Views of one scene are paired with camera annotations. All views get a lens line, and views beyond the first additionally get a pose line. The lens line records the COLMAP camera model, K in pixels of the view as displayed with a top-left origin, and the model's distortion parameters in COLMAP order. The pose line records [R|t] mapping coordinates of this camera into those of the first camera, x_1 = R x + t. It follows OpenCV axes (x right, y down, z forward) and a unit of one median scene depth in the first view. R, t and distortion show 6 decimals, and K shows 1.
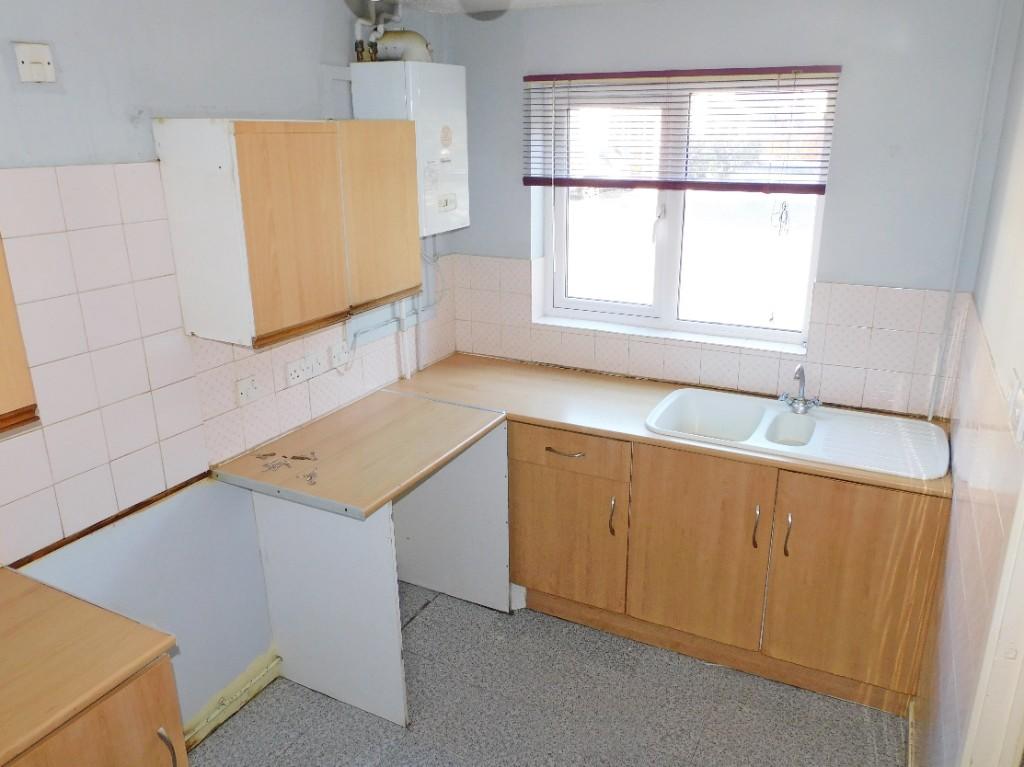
lens RADIAL K [[755.3, 0, 514.4], [0, 755.3, 372.2], [0, 0, 1]] dist [-0.000330, 0.001423]
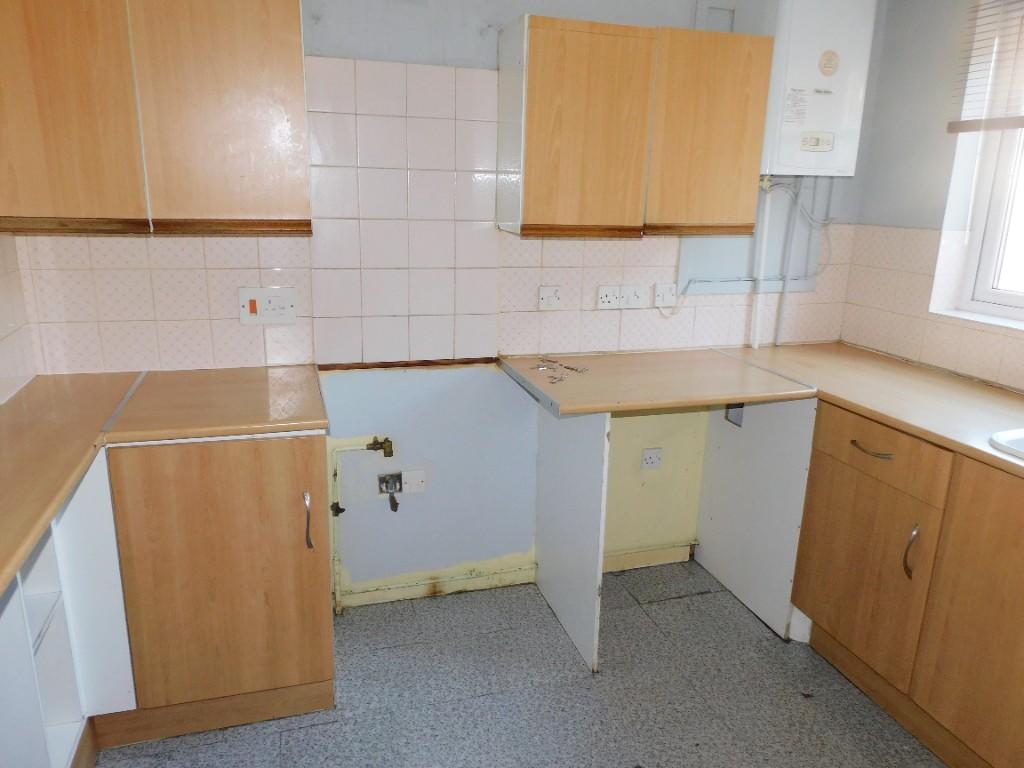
lens RADIAL K [[721.1, 0, 512.0], [0, 721.1, 384.0], [0, 0, 1]] dist [-0.004722, -0.000859]
pose [[0.697758, 0.208721, -0.685252, 0.294602], [-0.249343, 0.967555, 0.040815, 0.099802], [0.671537, 0.142383, 0.727162, 0.206253]]
